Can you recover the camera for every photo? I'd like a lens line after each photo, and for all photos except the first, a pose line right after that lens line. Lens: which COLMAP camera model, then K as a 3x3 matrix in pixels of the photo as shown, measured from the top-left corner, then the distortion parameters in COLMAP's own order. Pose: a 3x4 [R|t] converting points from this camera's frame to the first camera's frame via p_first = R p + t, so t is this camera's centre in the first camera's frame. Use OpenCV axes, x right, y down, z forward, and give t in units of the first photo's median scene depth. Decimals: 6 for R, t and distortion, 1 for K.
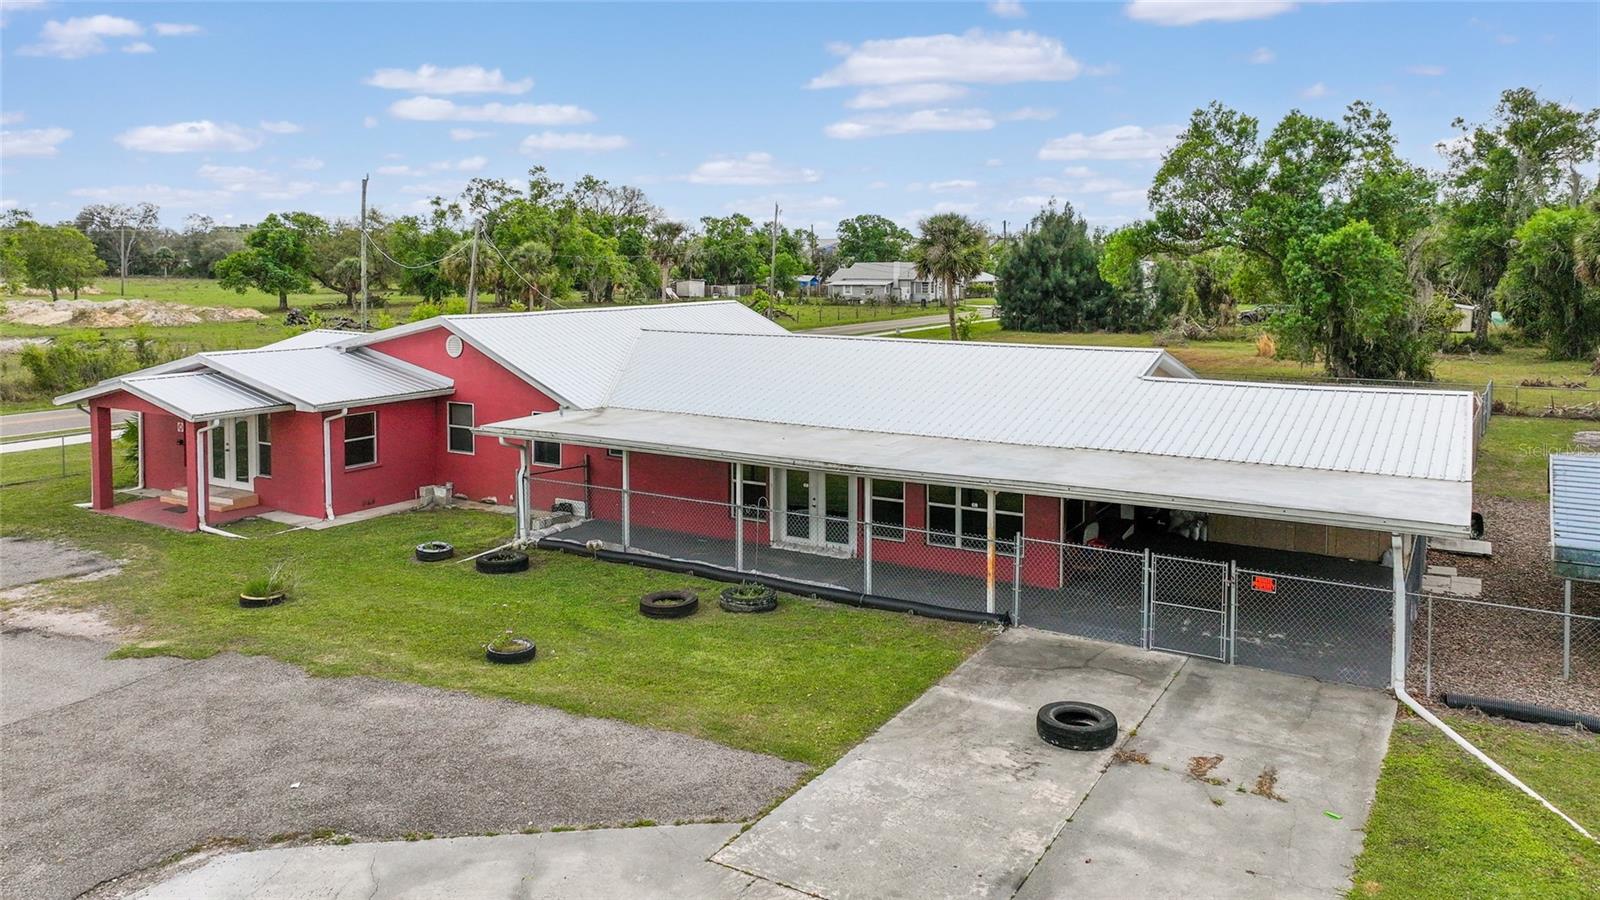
lens RADIAL K [[1134.4, 0, 812.3], [0, 1134.4, 448.6], [0, 0, 1]] dist [-0.005541, 0.013301]
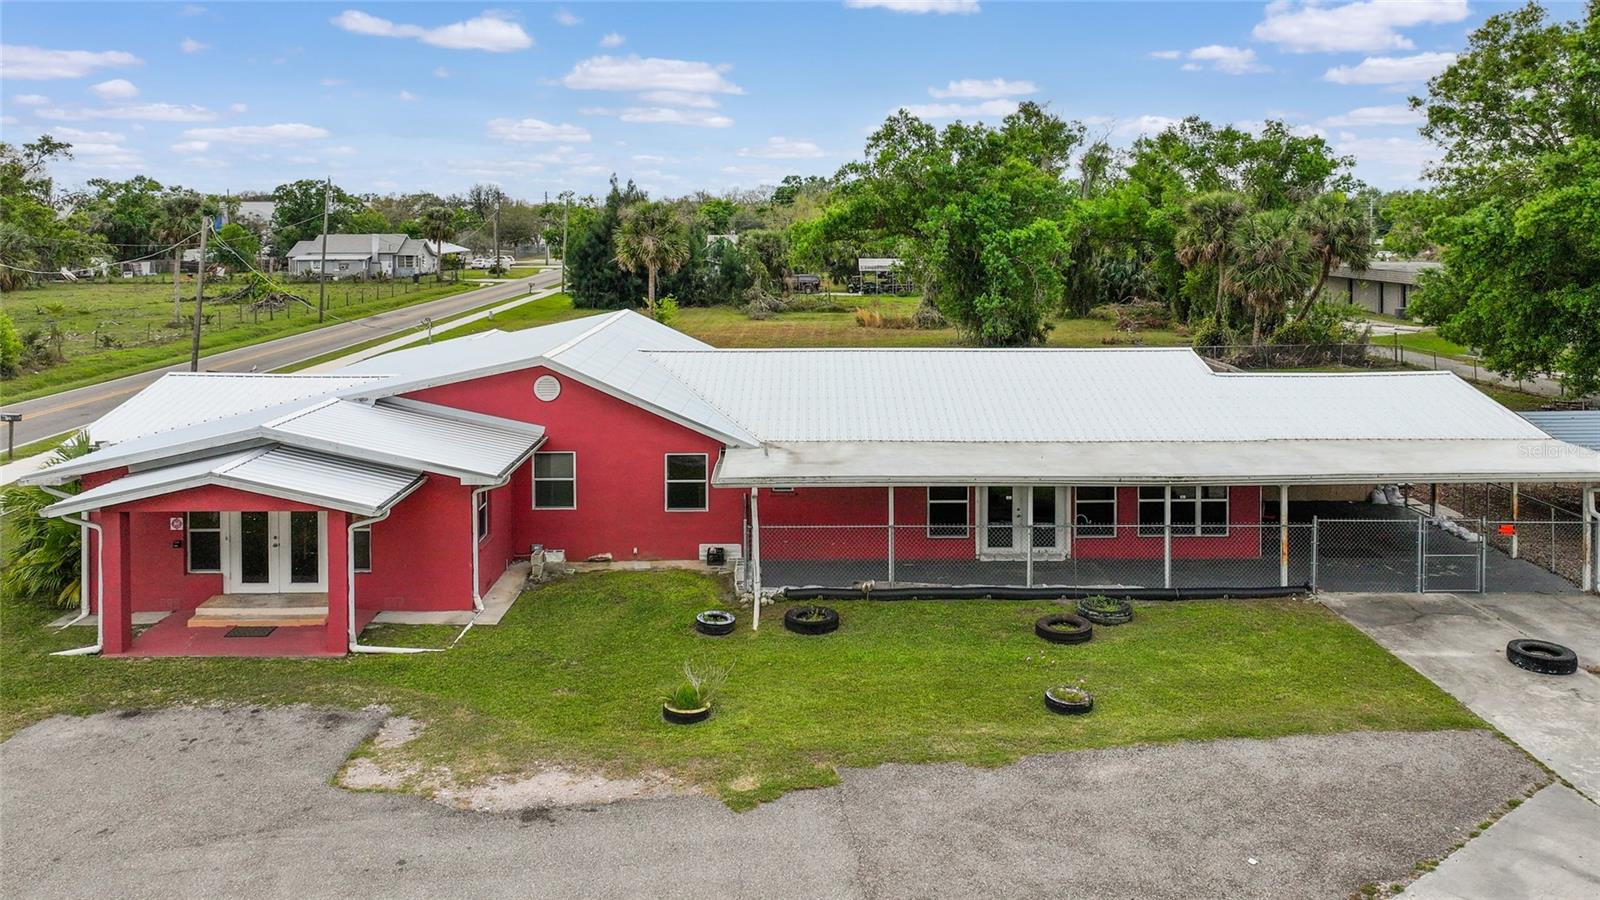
lens RADIAL K [[1134.4, 0, 816.6], [0, 1134.4, 414.7], [0, 0, 1]] dist [-0.005541, 0.013301]
pose [[0.854494, -0.088942, 0.511790, -0.716780], [0.086343, 0.995846, 0.028906, -0.094960], [-0.512235, 0.019489, 0.858624, 0.174663]]
